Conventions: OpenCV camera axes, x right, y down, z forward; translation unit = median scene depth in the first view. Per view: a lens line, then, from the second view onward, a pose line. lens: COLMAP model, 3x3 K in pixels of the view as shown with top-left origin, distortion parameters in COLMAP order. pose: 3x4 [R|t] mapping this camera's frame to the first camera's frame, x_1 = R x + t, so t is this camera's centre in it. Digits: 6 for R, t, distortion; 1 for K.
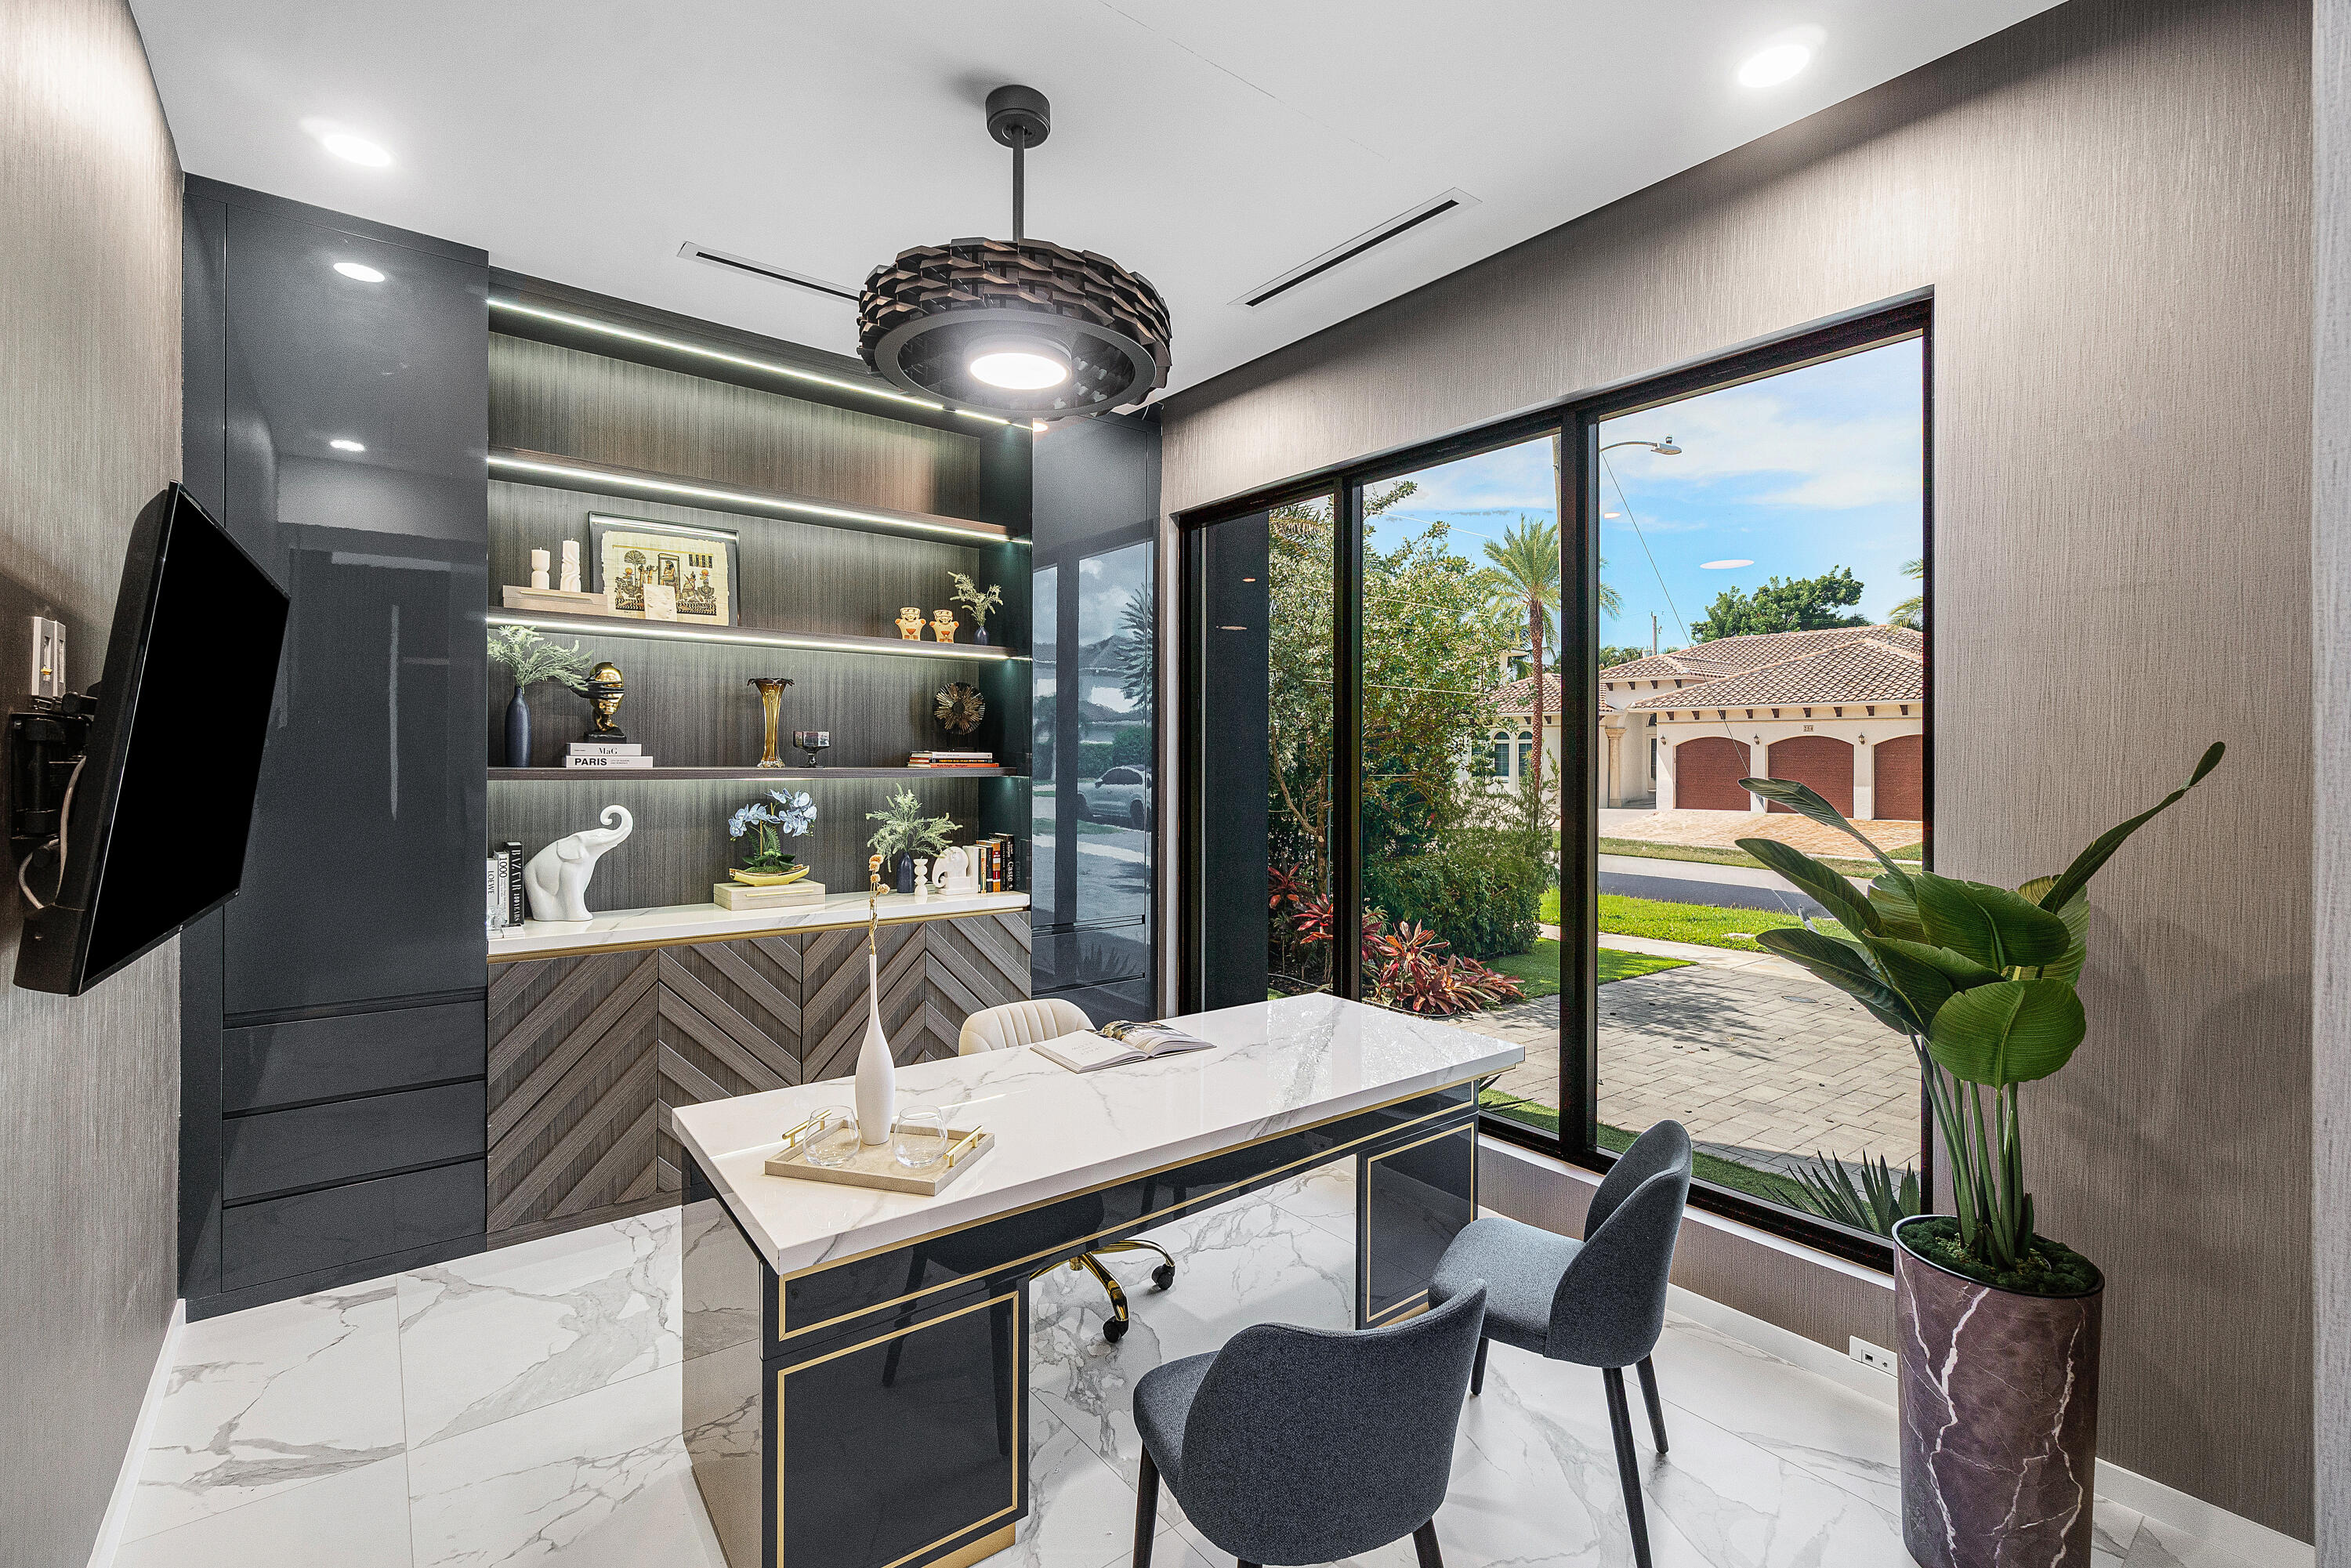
lens RADIAL K [[1029.9, 0, 1184.8], [0, 1029.9, 791.5], [0, 0, 1]] dist [-0.006071, 0.000382]
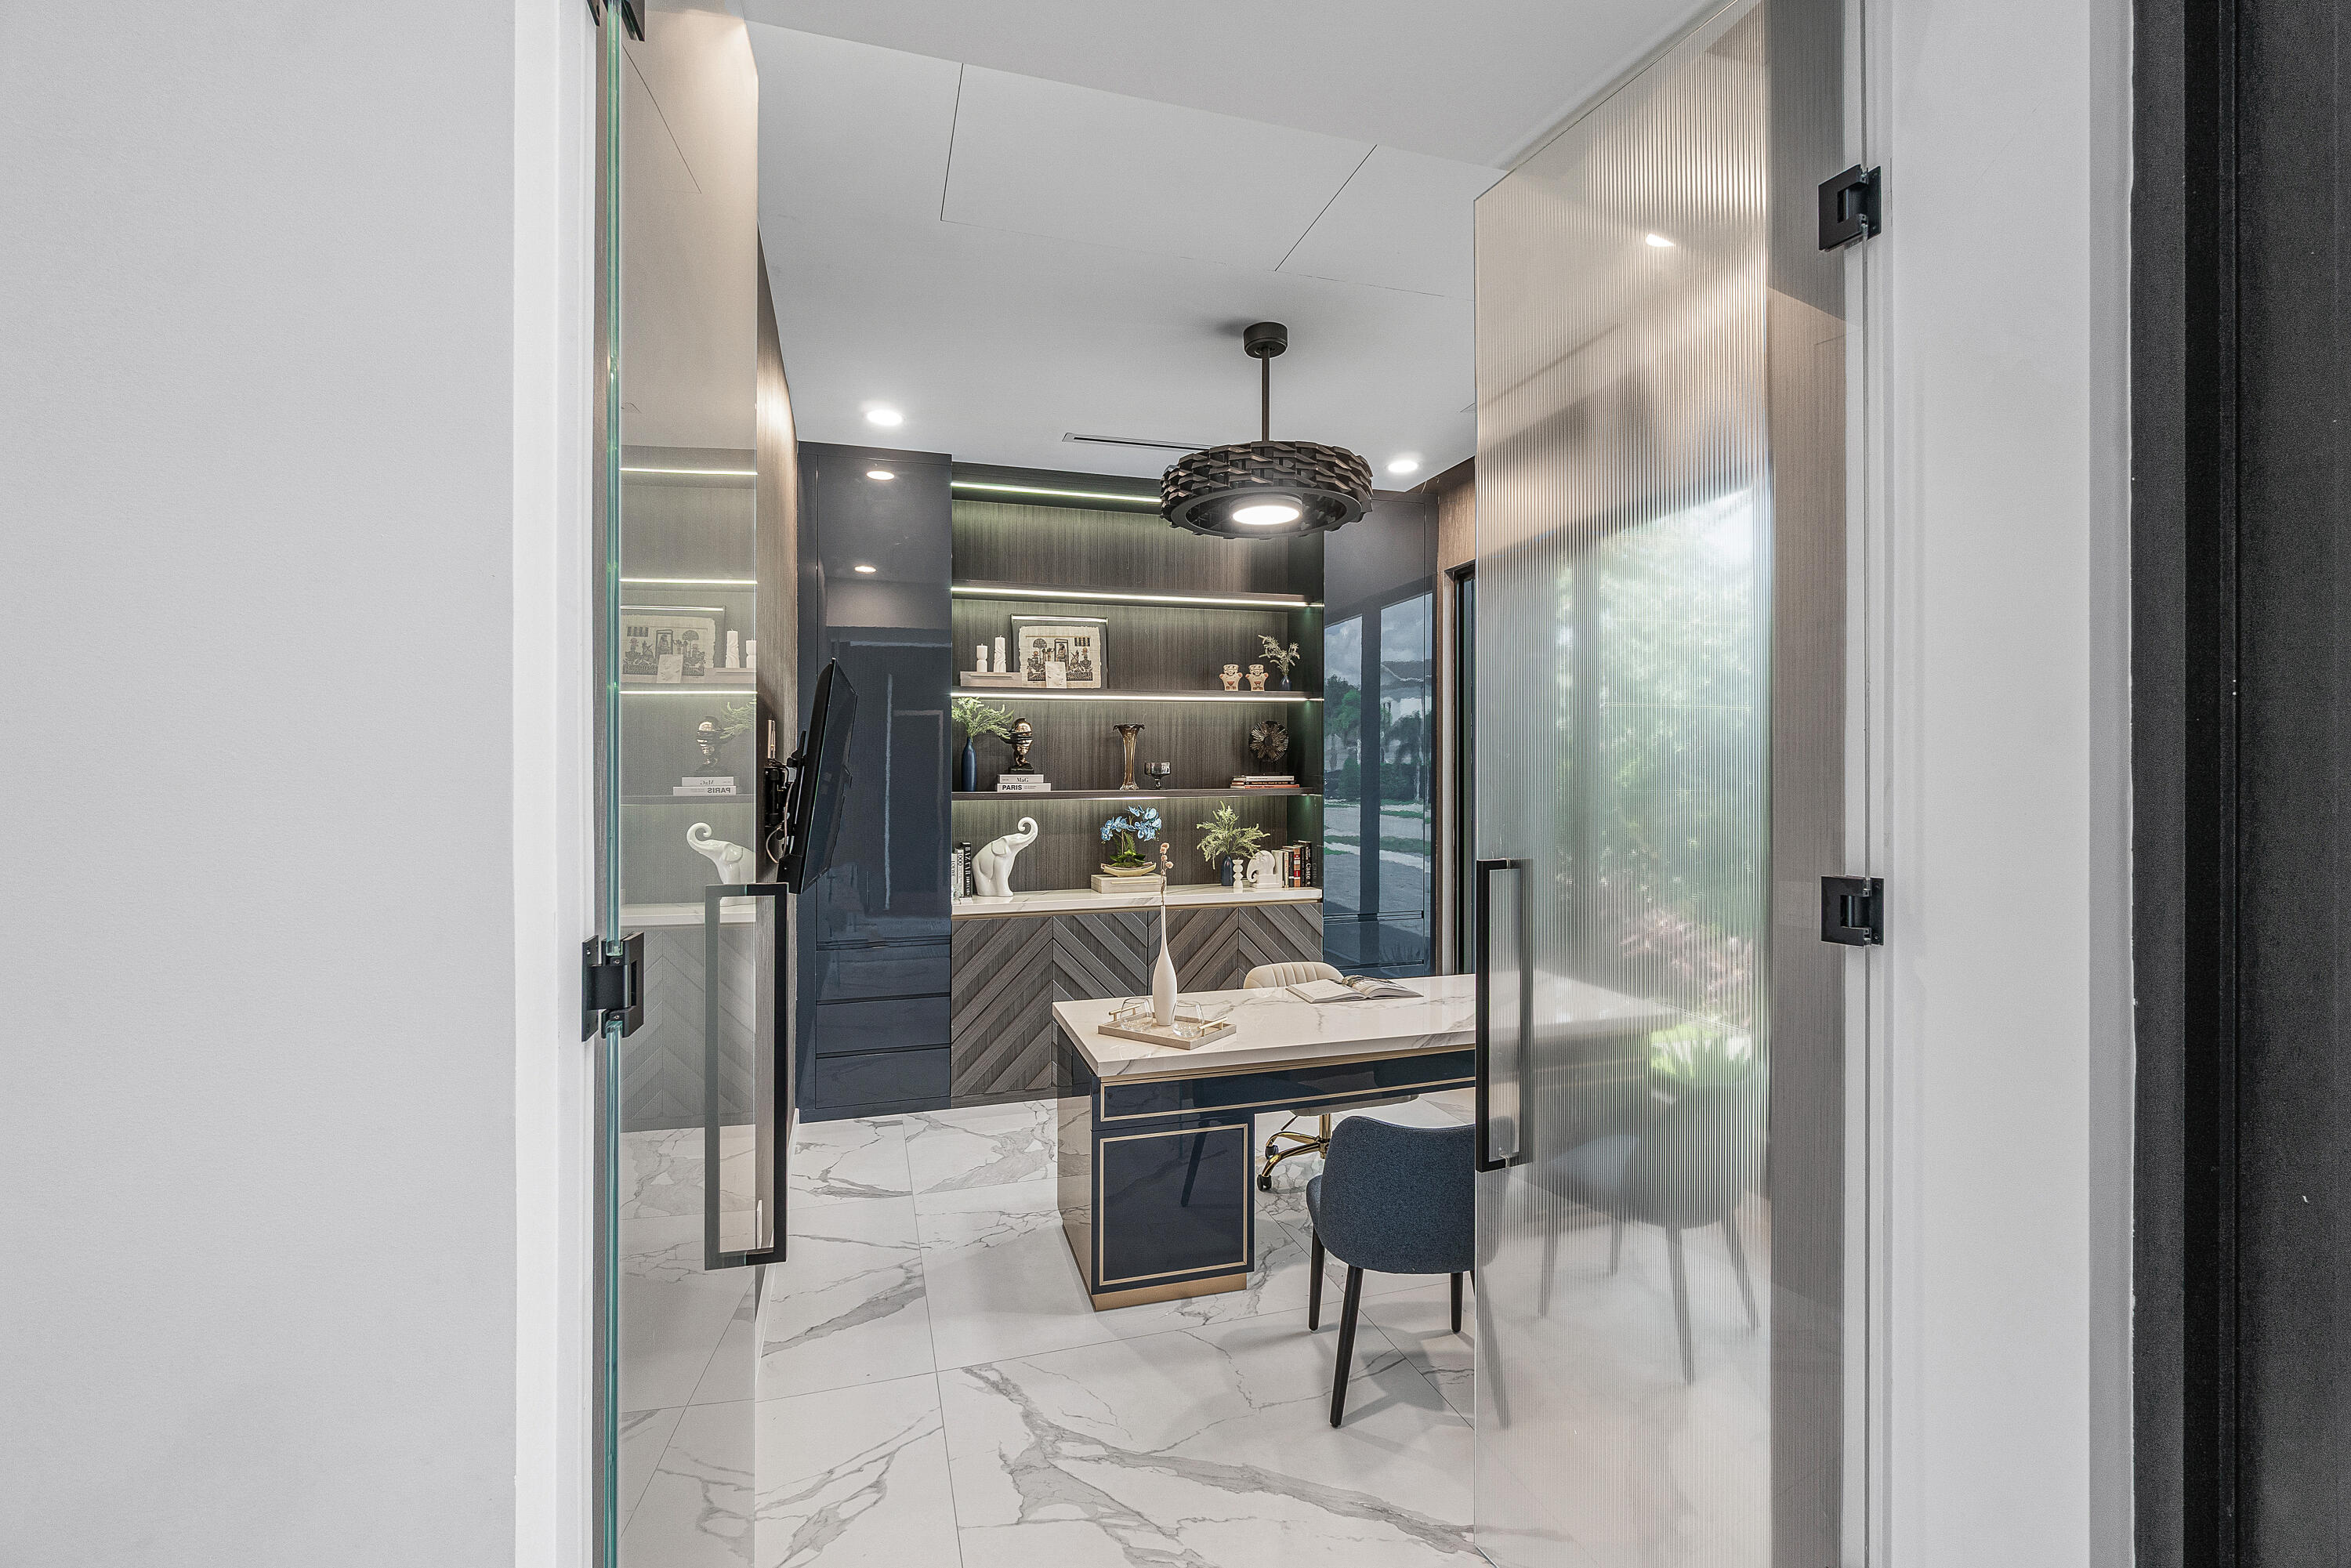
lens RADIAL K [[1029.9, 0, 1184.8], [0, 1029.9, 791.5], [0, 0, 1]] dist [-0.006071, 0.000382]
pose [[0.933558, -0.011366, -0.358247, 0.163205], [0.004023, 0.999766, -0.021236, 0.008358], [0.358405, 0.018383, 0.933385, -0.258168]]
